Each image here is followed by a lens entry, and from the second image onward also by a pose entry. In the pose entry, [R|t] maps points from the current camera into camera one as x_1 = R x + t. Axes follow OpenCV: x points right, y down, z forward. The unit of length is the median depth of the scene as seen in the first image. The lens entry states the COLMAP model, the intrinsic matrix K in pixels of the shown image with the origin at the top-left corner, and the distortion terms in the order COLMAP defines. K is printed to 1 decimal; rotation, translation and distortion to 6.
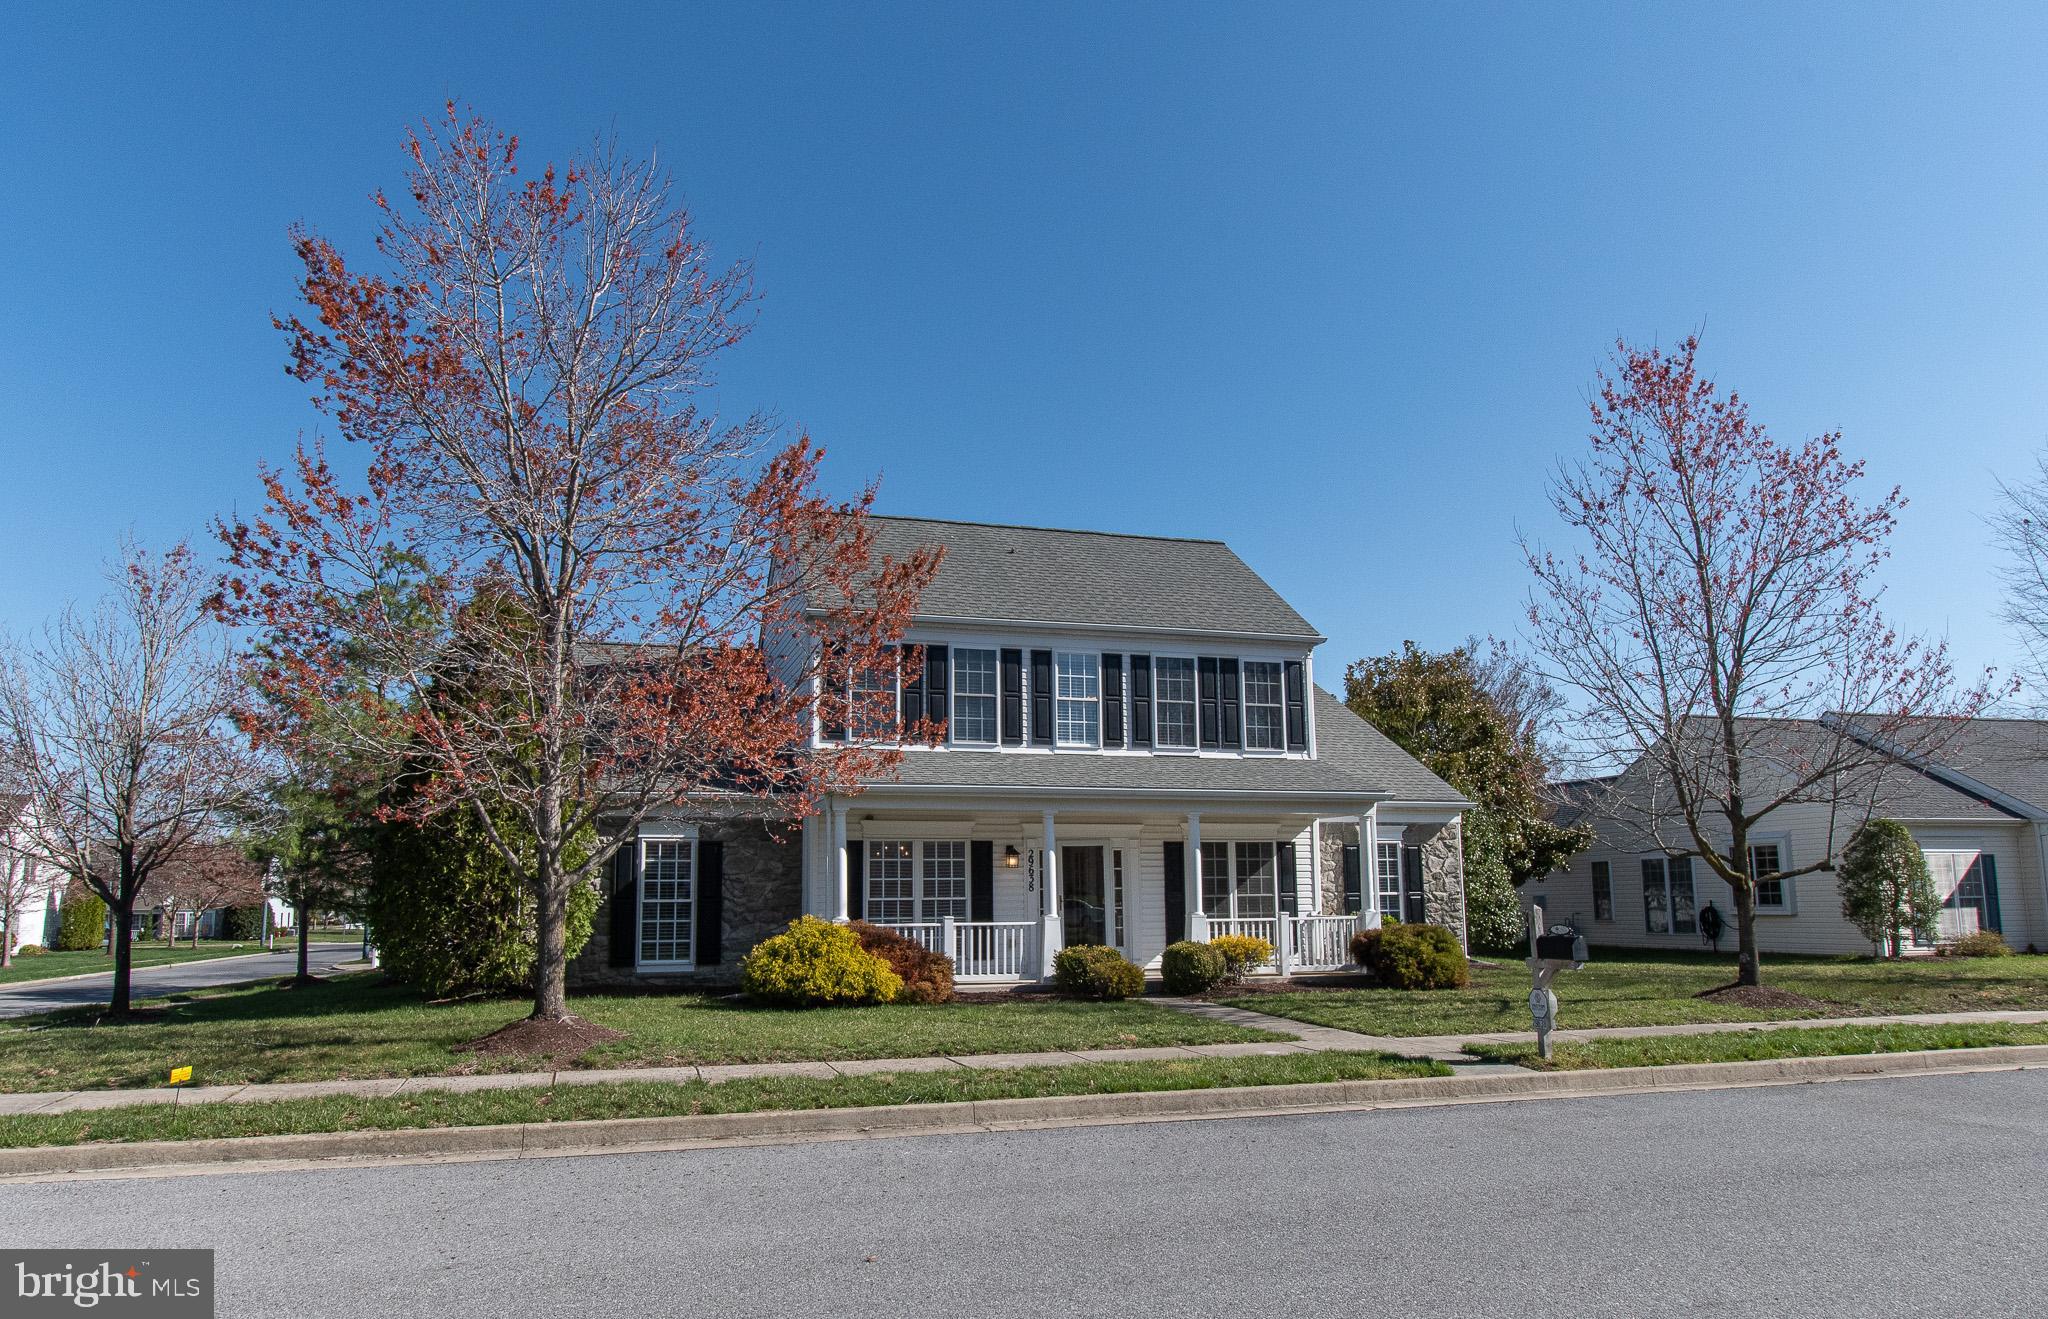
lens RADIAL K [[1318.0, 0, 1020.3], [0, 1318.0, 735.6], [0, 0, 1]] dist [-0.002606, -0.000675]
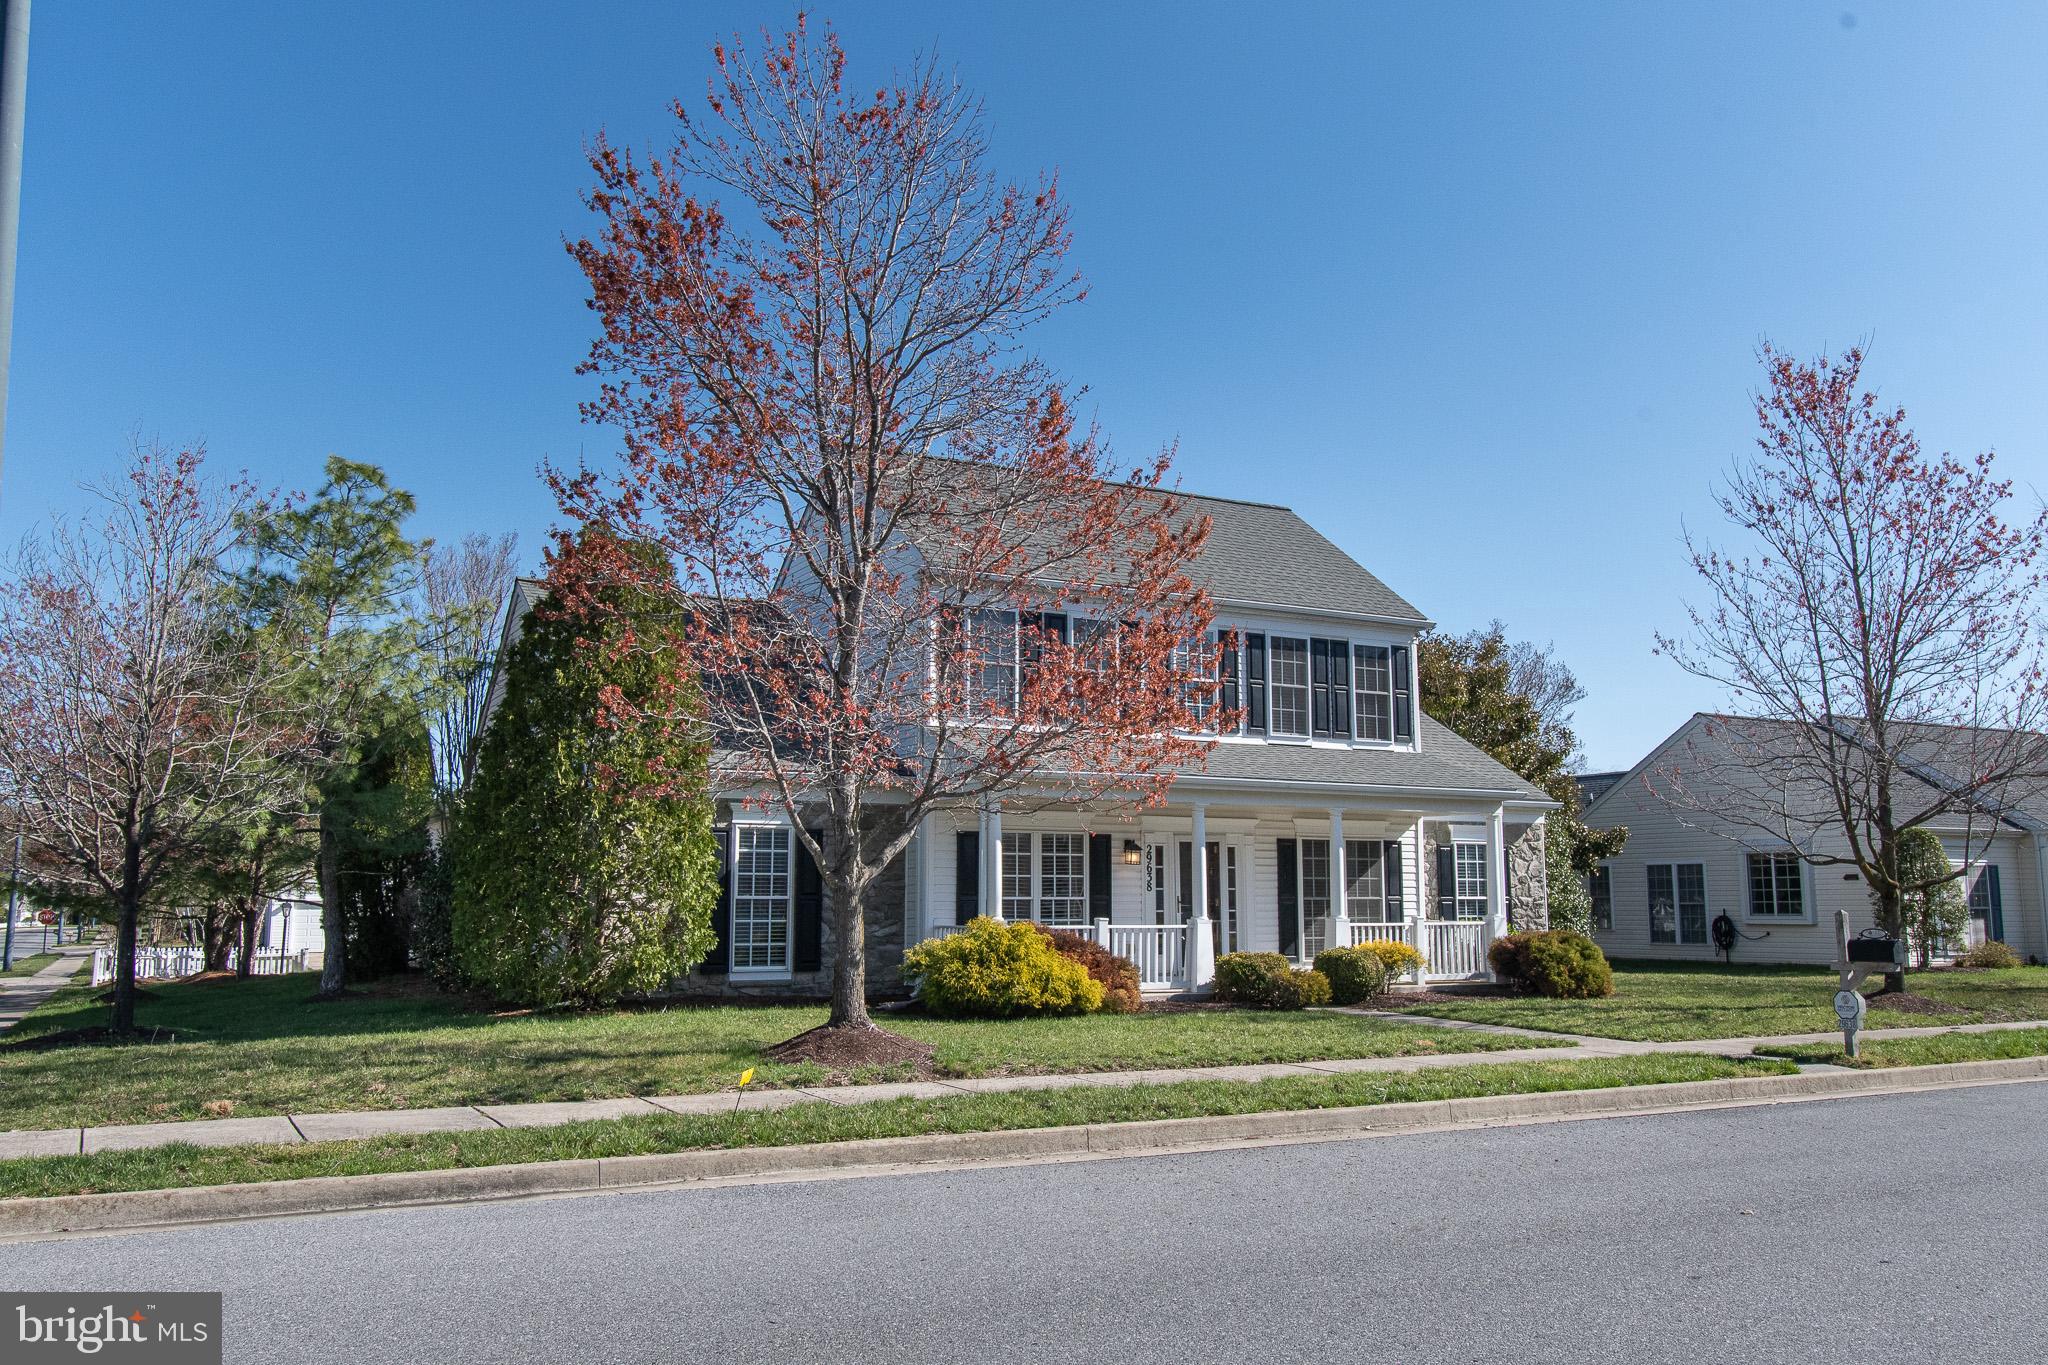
lens RADIAL K [[1618.0, 0, 1062.9], [0, 1618.0, 681.3], [0, 0, 1]] dist [-0.001698, -0.007254]
pose [[0.978377, 0.037957, 0.203317, -0.269248], [-0.035444, 0.999244, -0.015988, -0.005371], [-0.203770, 0.008436, 0.978982, -0.069934]]
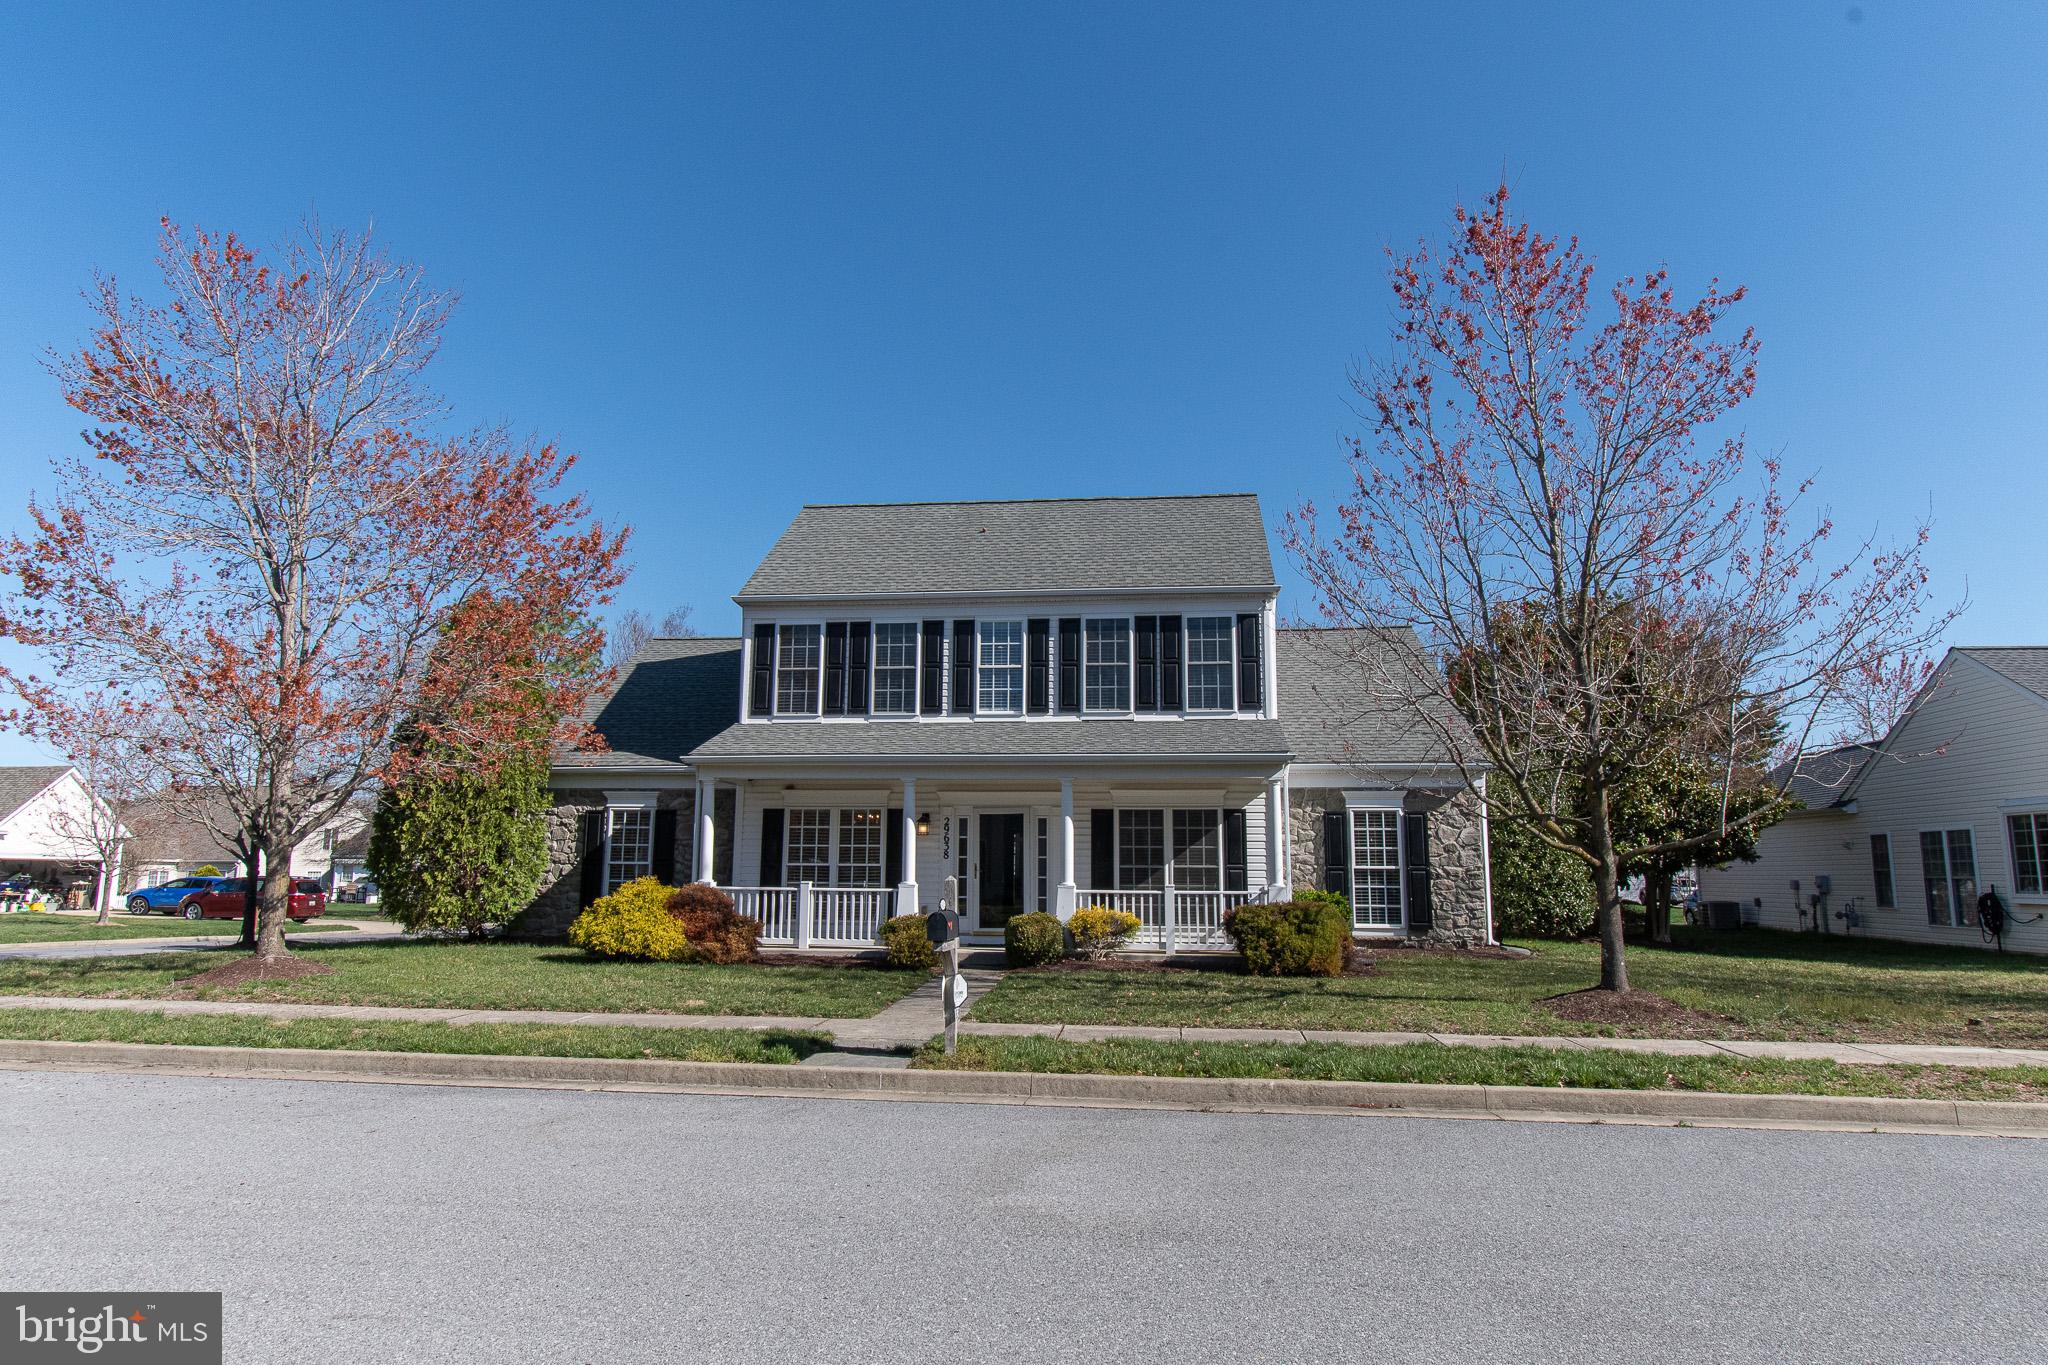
lens RADIAL K [[1251.9, 0, 1026.2], [0, 1251.9, 674.1], [0, 0, 1]] dist [0.002958, 0.000346]
pose [[0.912948, -0.046069, -0.405466, 0.442720], [0.034427, 0.998760, -0.035963, 0.012760], [0.406620, 0.018874, 0.913402, 0.139254]]
